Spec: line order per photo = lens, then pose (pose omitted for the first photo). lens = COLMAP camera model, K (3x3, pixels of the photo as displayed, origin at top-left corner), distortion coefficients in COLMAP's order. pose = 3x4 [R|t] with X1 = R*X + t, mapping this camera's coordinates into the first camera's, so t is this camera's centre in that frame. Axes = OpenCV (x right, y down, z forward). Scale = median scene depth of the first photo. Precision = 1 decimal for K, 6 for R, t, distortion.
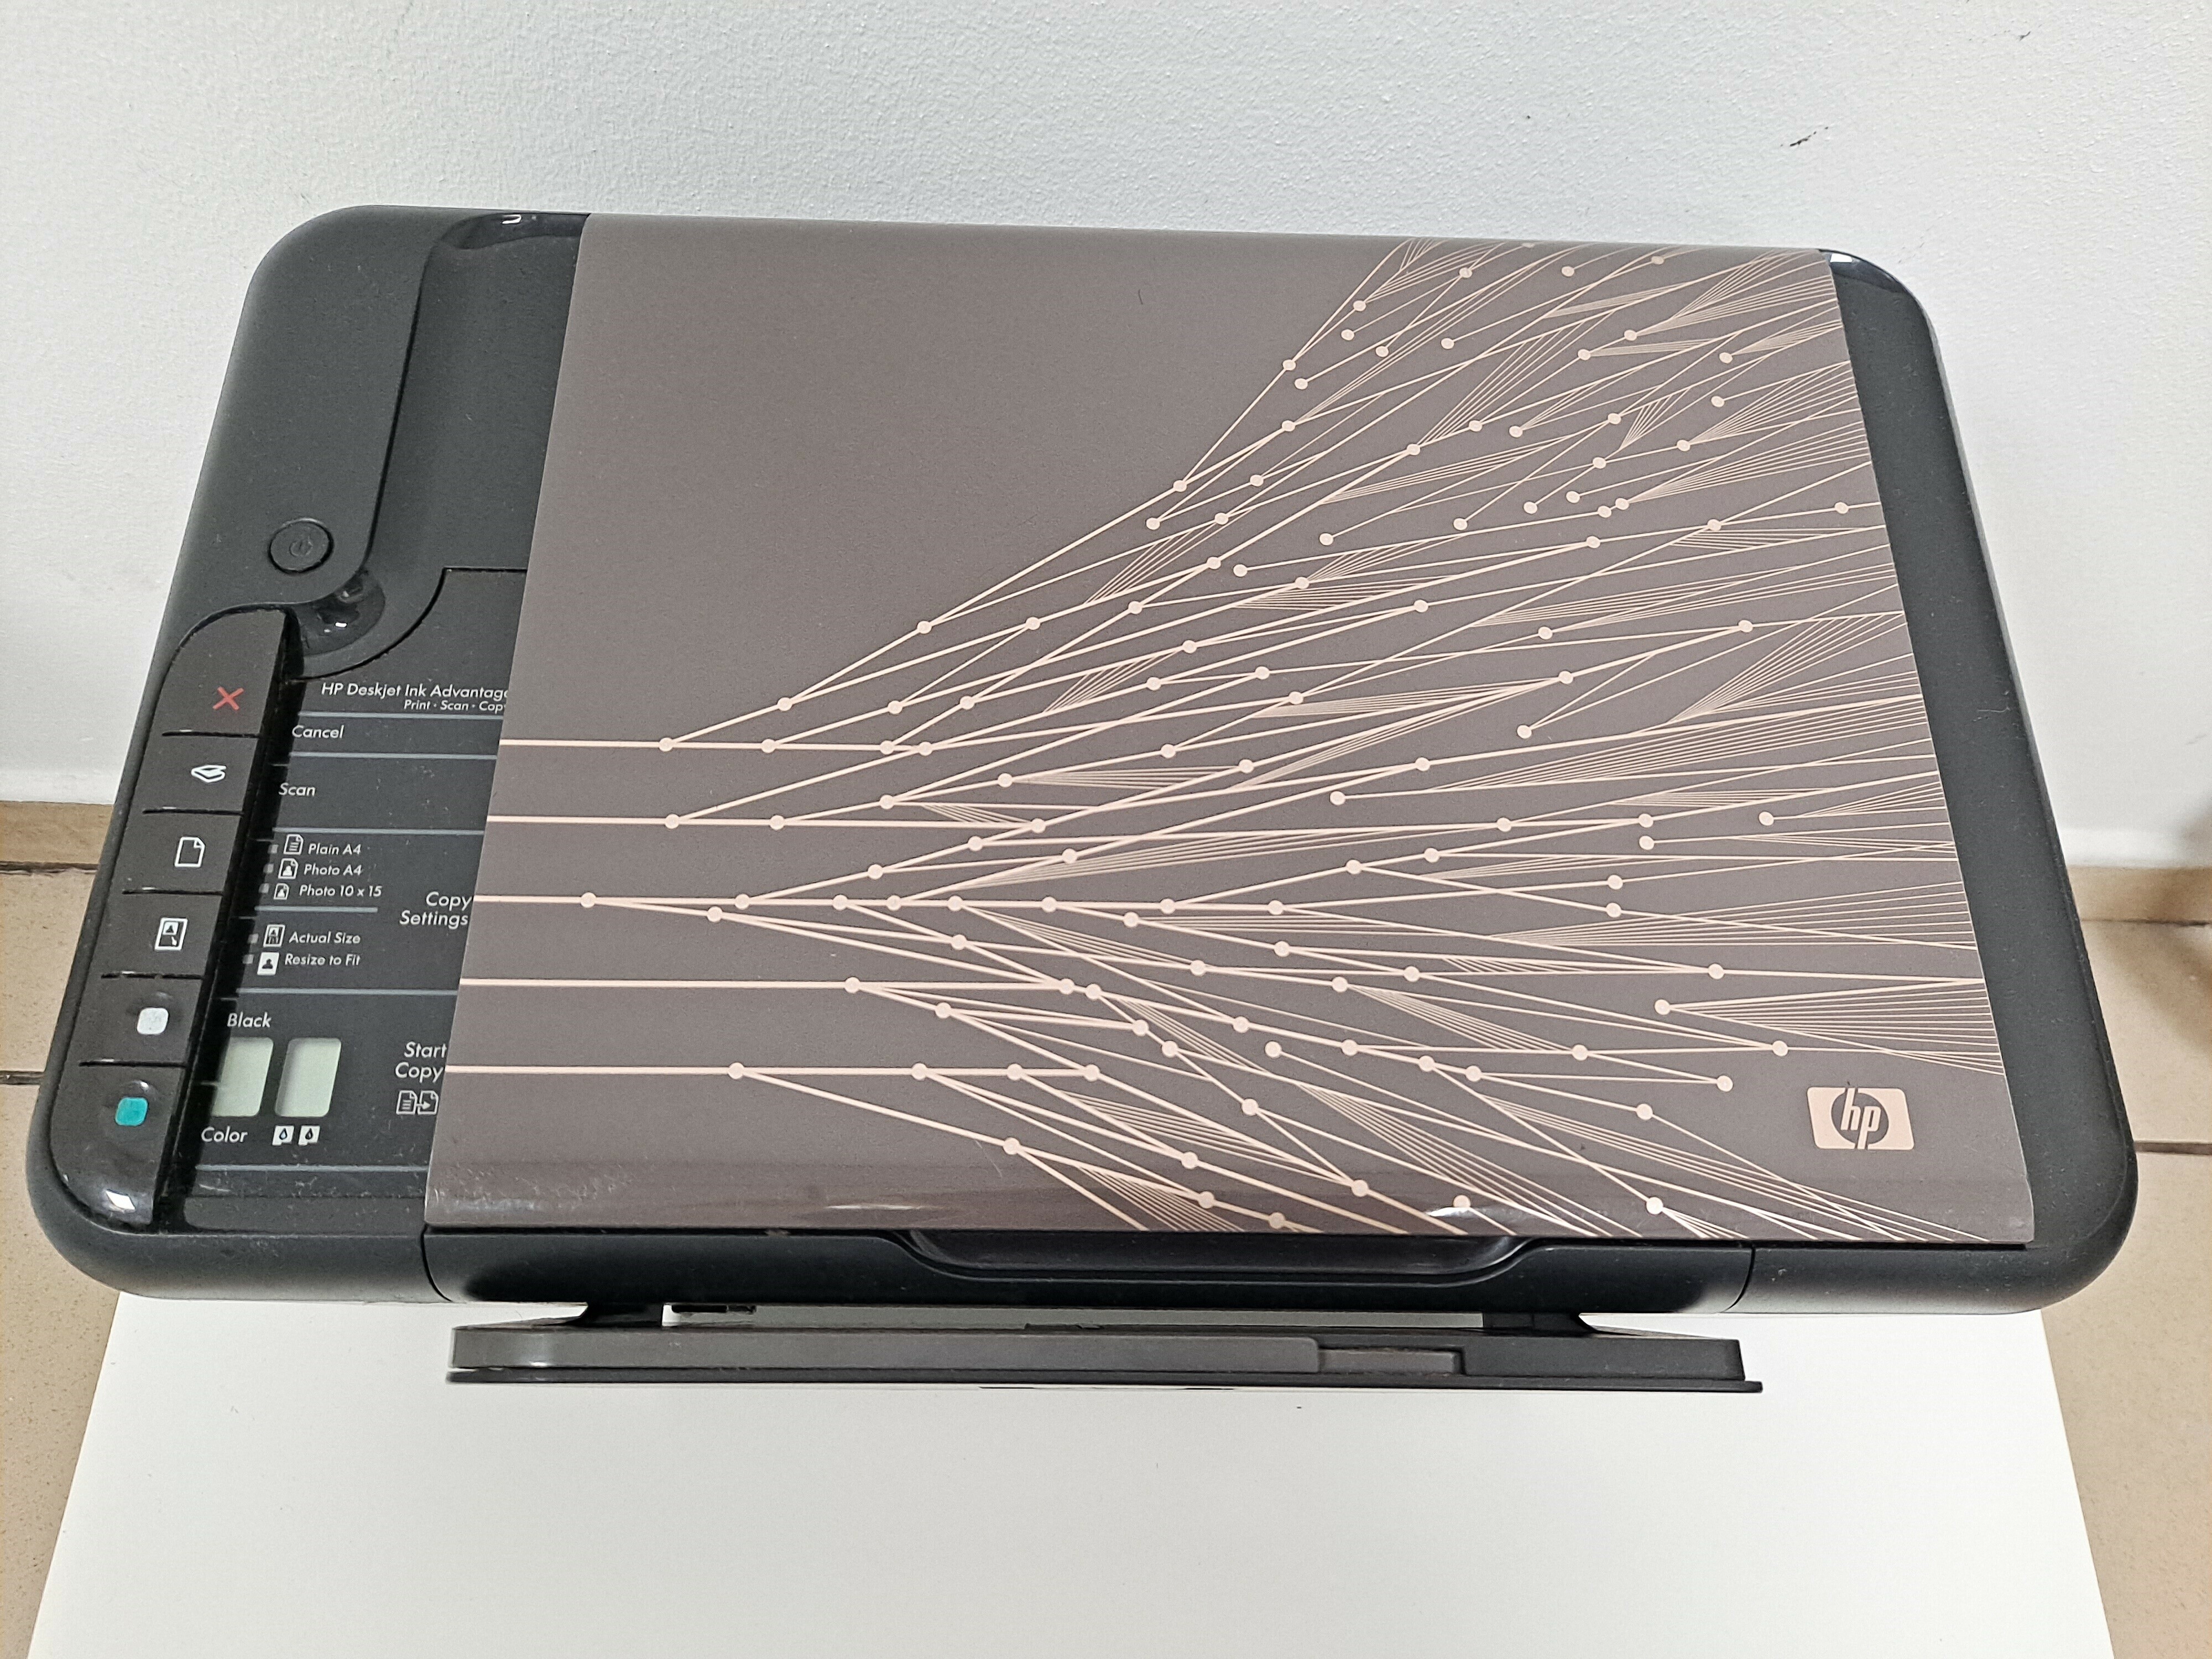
lens RADIAL K [[1623.1, 0, 1102.7], [0, 1623.1, 835.8], [0, 0, 1]] dist [0.047727, -0.056134]
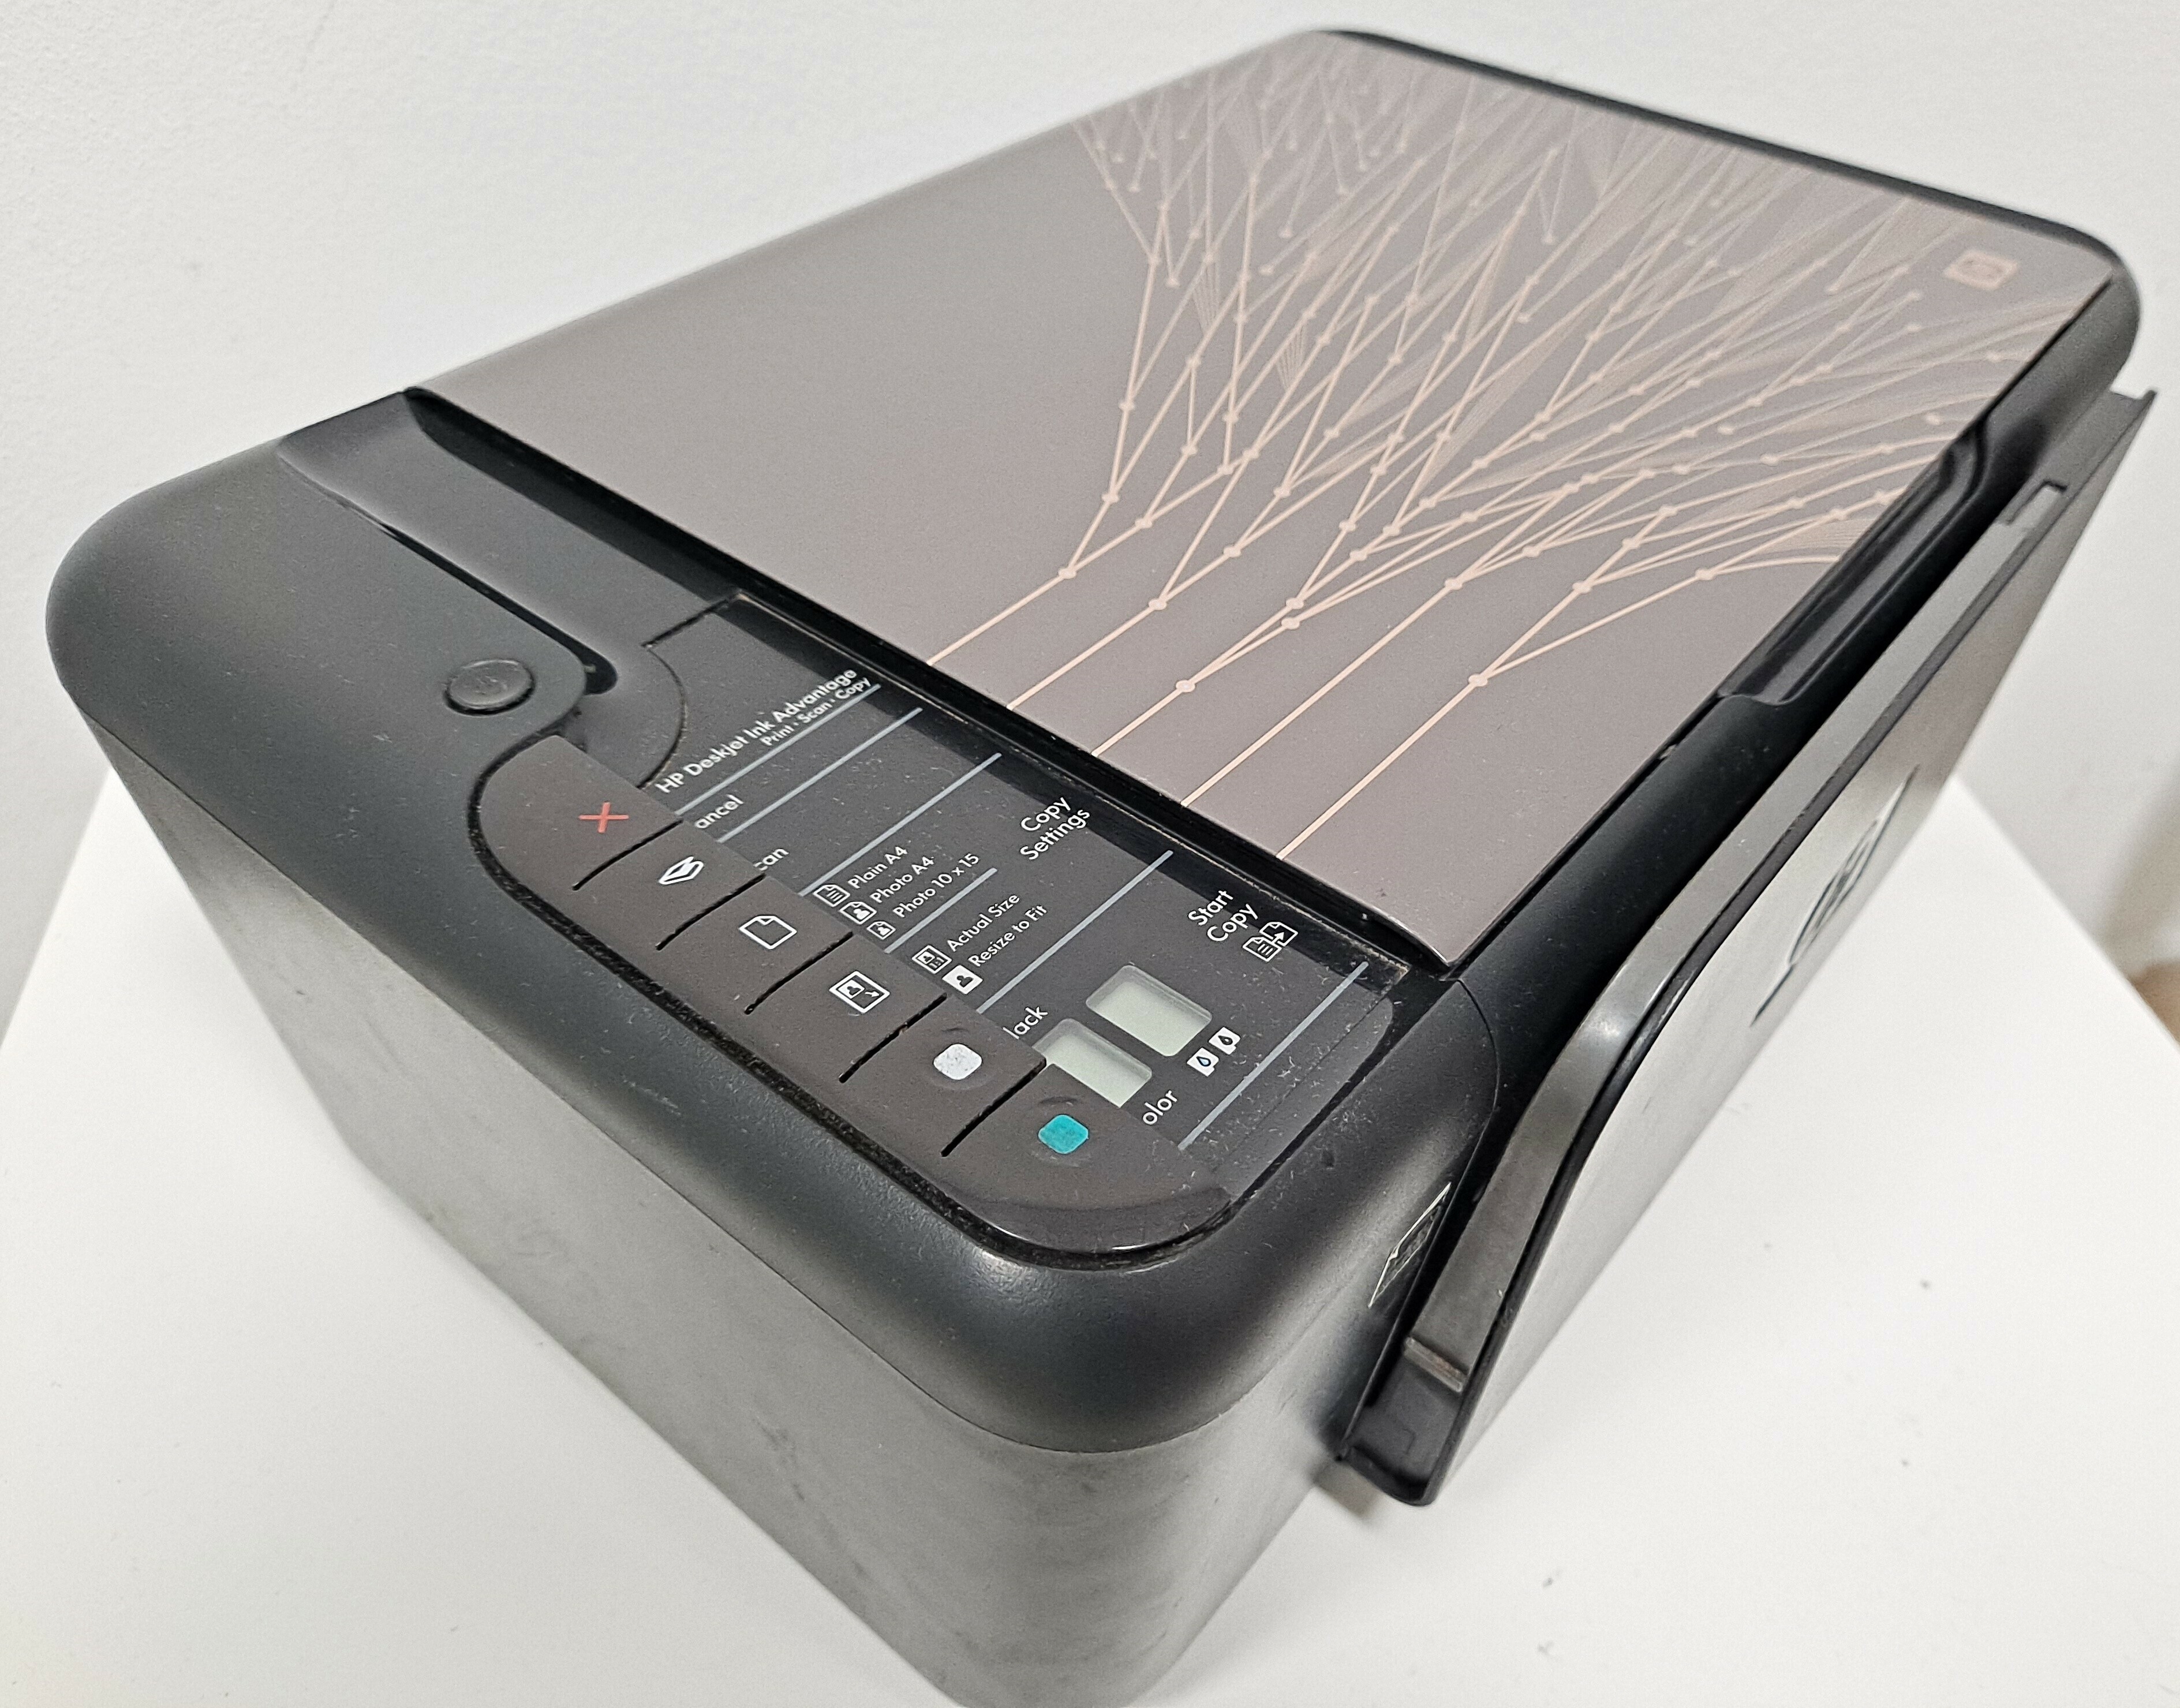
lens RADIAL K [[1714.5, 0, 1145.5], [0, 1714.5, 853.9], [0, 0, 1]] dist [0.031530, -0.084061]
pose [[0.625323, -0.541332, 0.562078, -0.820654], [0.715076, 0.685895, -0.134958, 0.189792], [-0.312469, 0.486321, 0.815999, 0.356750]]
